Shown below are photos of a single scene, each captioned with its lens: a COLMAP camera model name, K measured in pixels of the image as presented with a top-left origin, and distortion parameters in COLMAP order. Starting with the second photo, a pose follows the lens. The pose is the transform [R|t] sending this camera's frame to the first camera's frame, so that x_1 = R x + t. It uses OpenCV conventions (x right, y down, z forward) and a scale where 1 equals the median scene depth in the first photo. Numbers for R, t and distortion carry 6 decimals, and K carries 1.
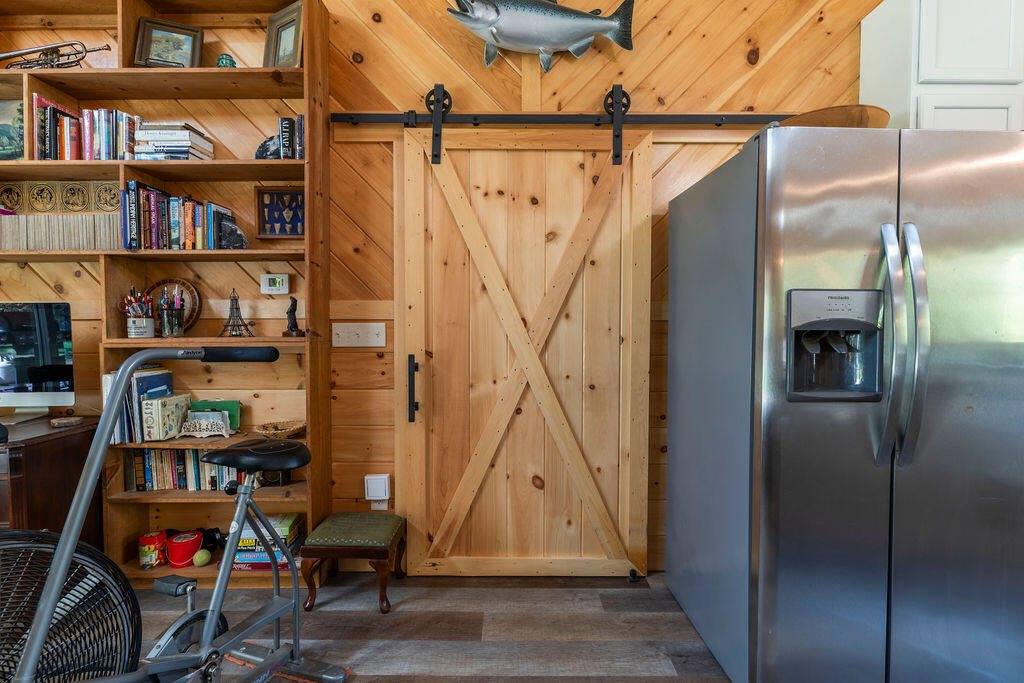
lens RADIAL K [[481.7, 0, 509.6], [0, 481.7, 340.6], [0, 0, 1]] dist [-0.000893, 0.000862]
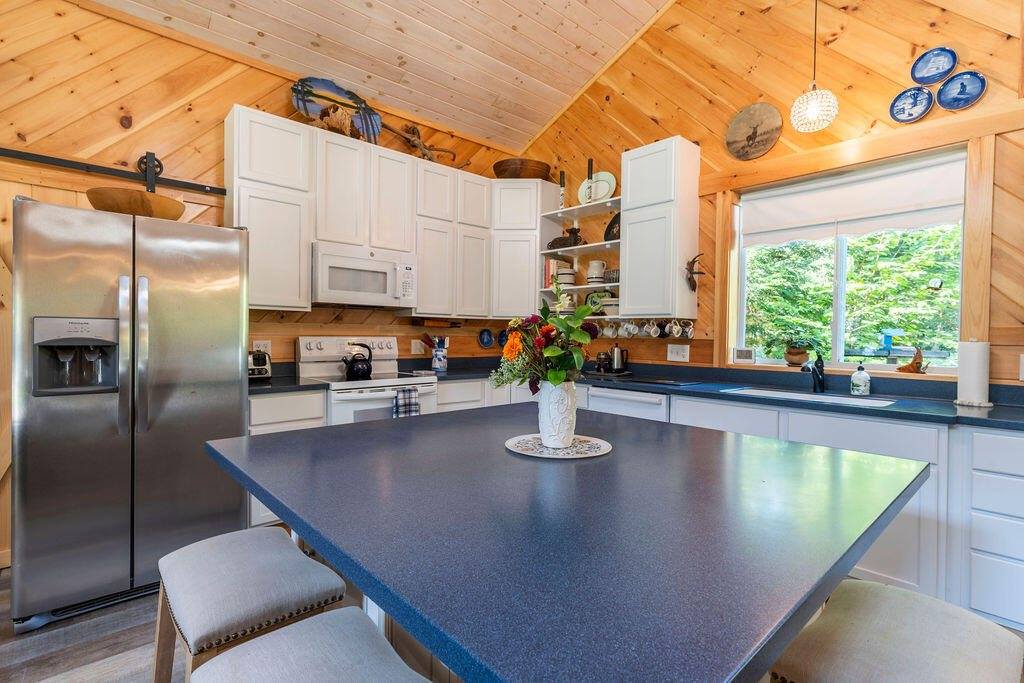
lens RADIAL K [[481.7, 0, 512.7], [0, 481.7, 342.4], [0, 0, 1]] dist [-0.000893, 0.000862]
pose [[0.747441, -0.002889, 0.664322, 0.429074], [0.006483, 0.999975, -0.002945, -0.010416], [-0.664297, 0.006508, 0.747440, -0.597373]]
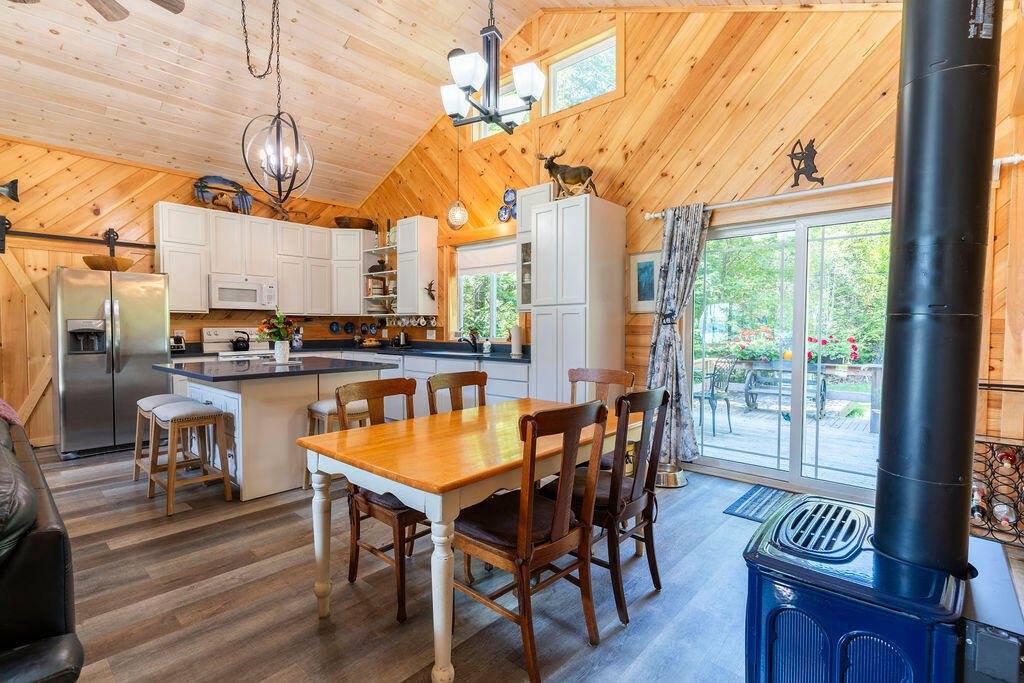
lens RADIAL K [[481.7, 0, 512.2], [0, 481.7, 343.2], [0, 0, 1]] dist [-0.000893, 0.000862]
pose [[0.676085, -0.026253, 0.736356, 0.139671], [0.019157, 0.999654, 0.018052, 0.031509], [-0.736575, 0.001902, 0.676353, -2.034495]]
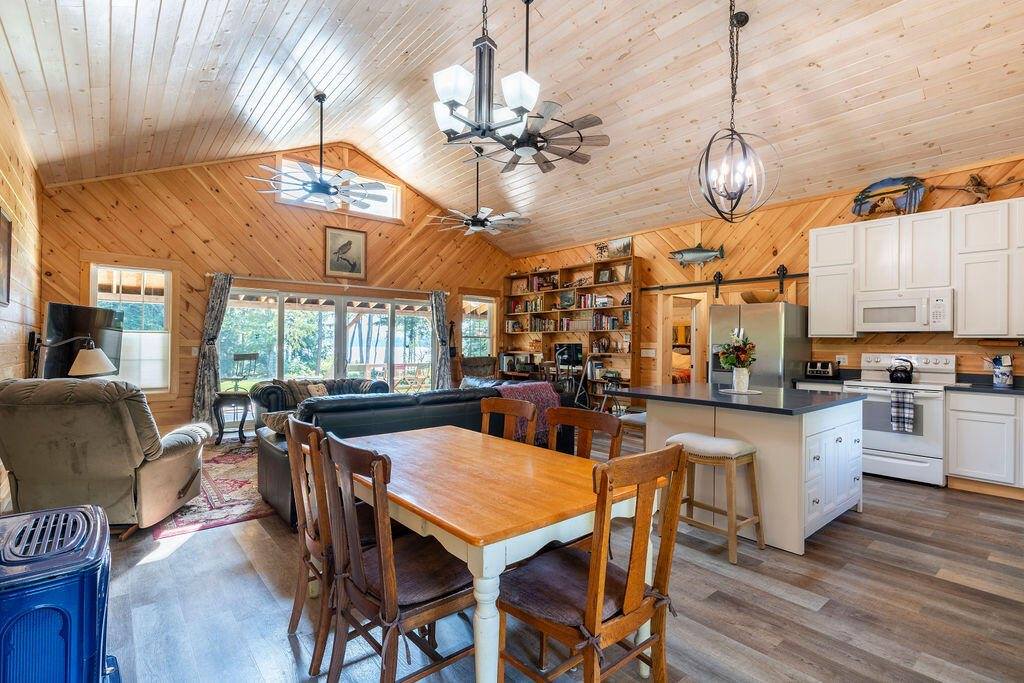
lens RADIAL K [[481.7, 0, 513.5], [0, 481.7, 338.5], [0, 0, 1]] dist [-0.000893, 0.000862]
pose [[0.642203, -0.002089, -0.766532, 1.652192], [-0.030548, 0.999132, -0.028316, 0.009609], [0.765926, 0.041601, 0.641582, -1.852746]]
